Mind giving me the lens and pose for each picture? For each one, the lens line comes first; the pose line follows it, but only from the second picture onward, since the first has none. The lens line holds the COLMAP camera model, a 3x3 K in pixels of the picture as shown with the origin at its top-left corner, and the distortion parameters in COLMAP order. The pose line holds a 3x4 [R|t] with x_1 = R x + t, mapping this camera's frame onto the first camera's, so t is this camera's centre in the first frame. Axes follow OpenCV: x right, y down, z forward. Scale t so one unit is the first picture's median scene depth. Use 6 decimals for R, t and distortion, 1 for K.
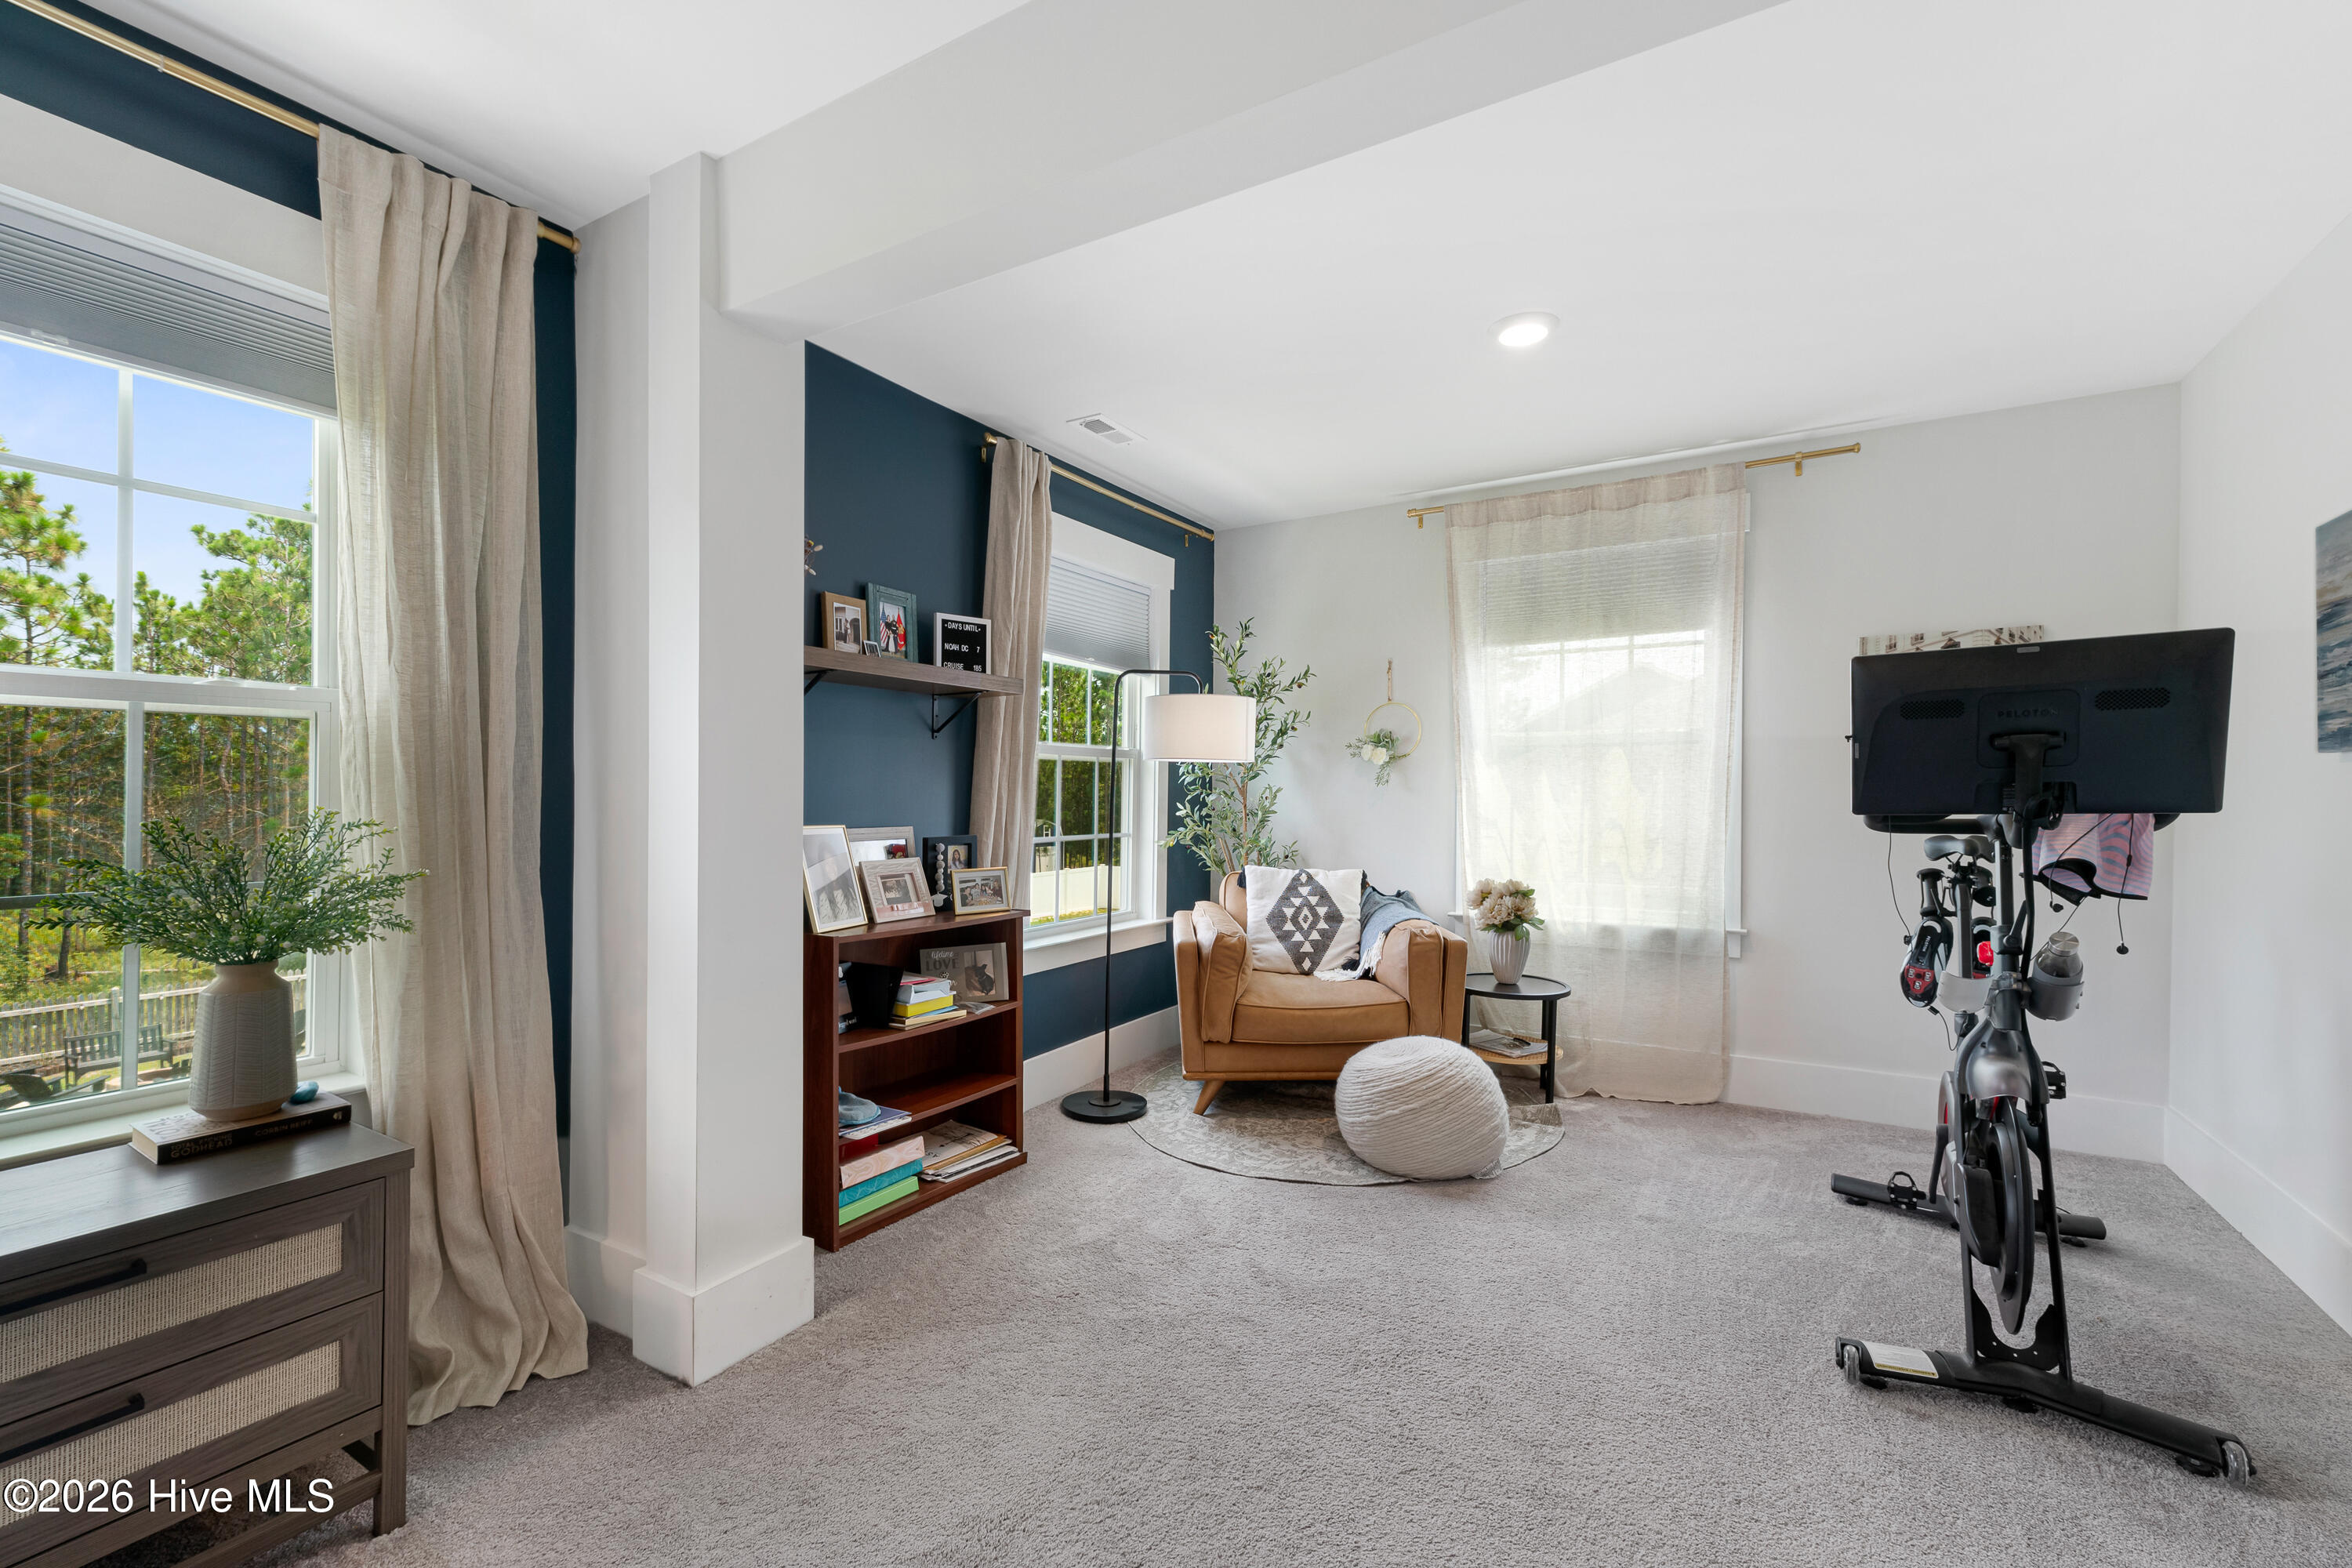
lens RADIAL K [[1009.9, 0, 1176.1], [0, 1009.9, 794.8], [0, 0, 1]] dist [0.000844, 0.000149]
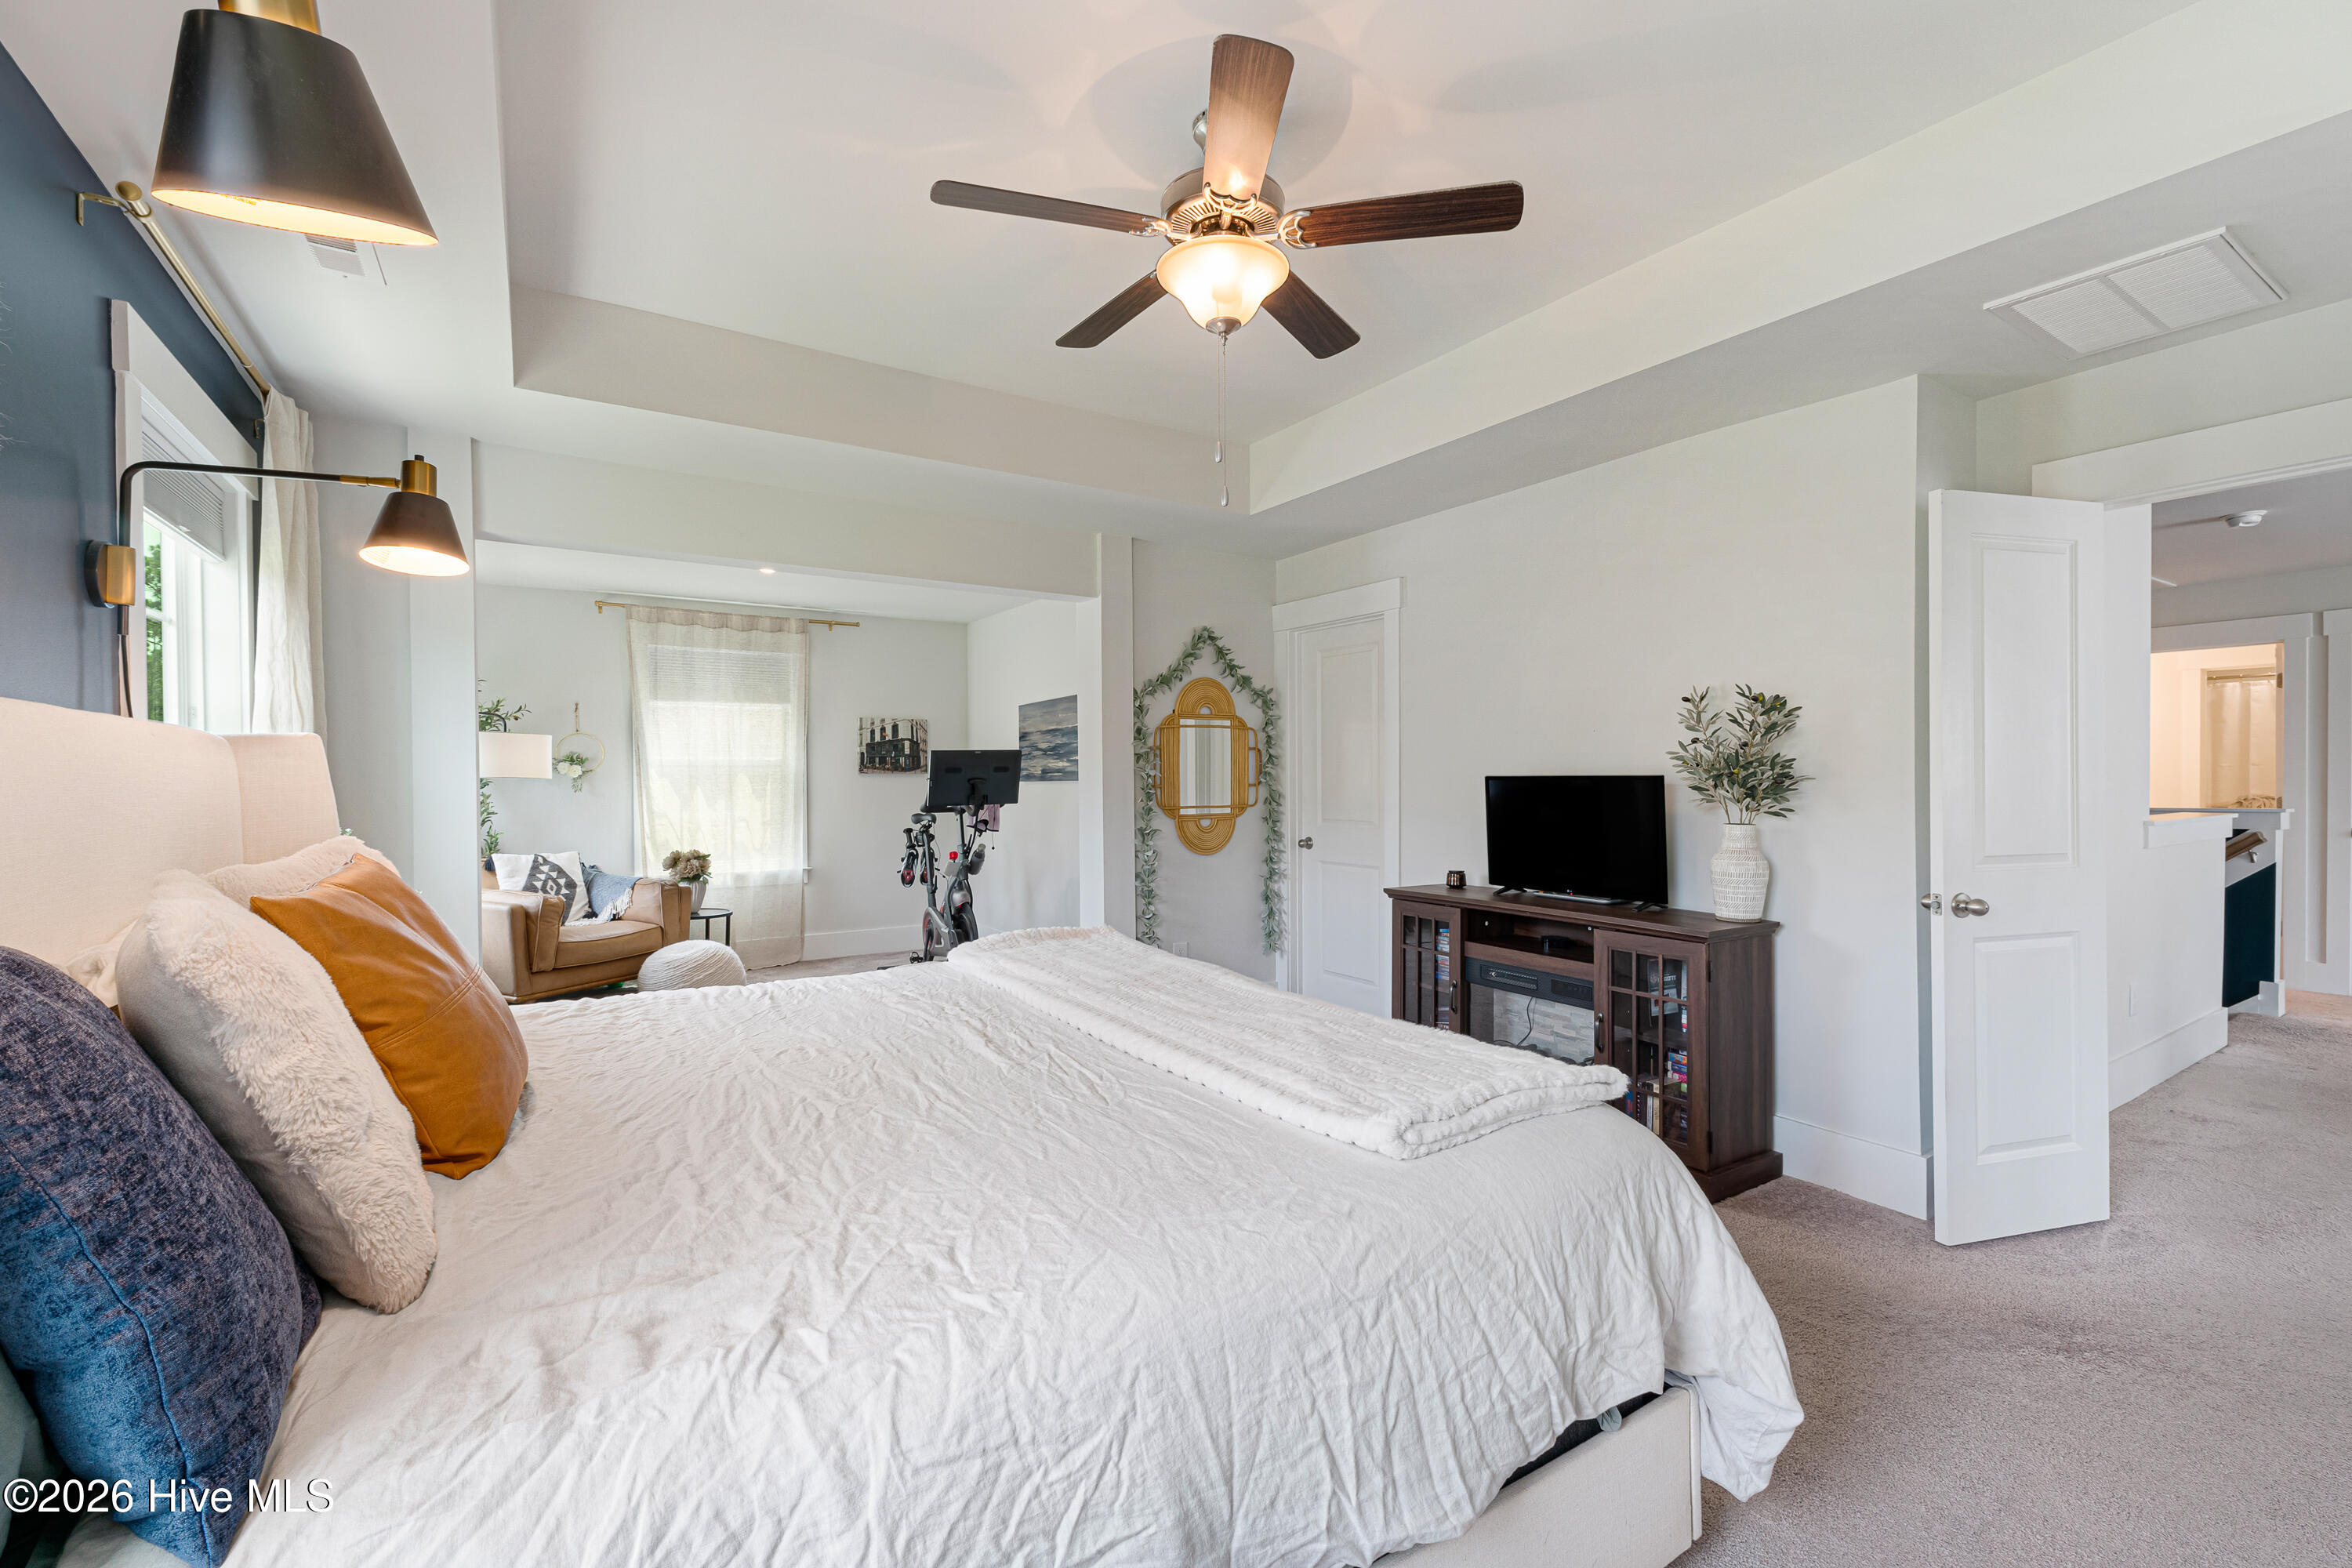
lens RADIAL K [[998.6, 0, 1178.1], [0, 998.6, 776.1], [0, 0, 1]] dist [0.000168, 0.000031]
pose [[0.445213, -0.001559, 0.895424, -0.761855], [0.003032, 0.999995, 0.000233, -0.032951], [-0.895420, 0.002611, 0.445215, -0.426325]]
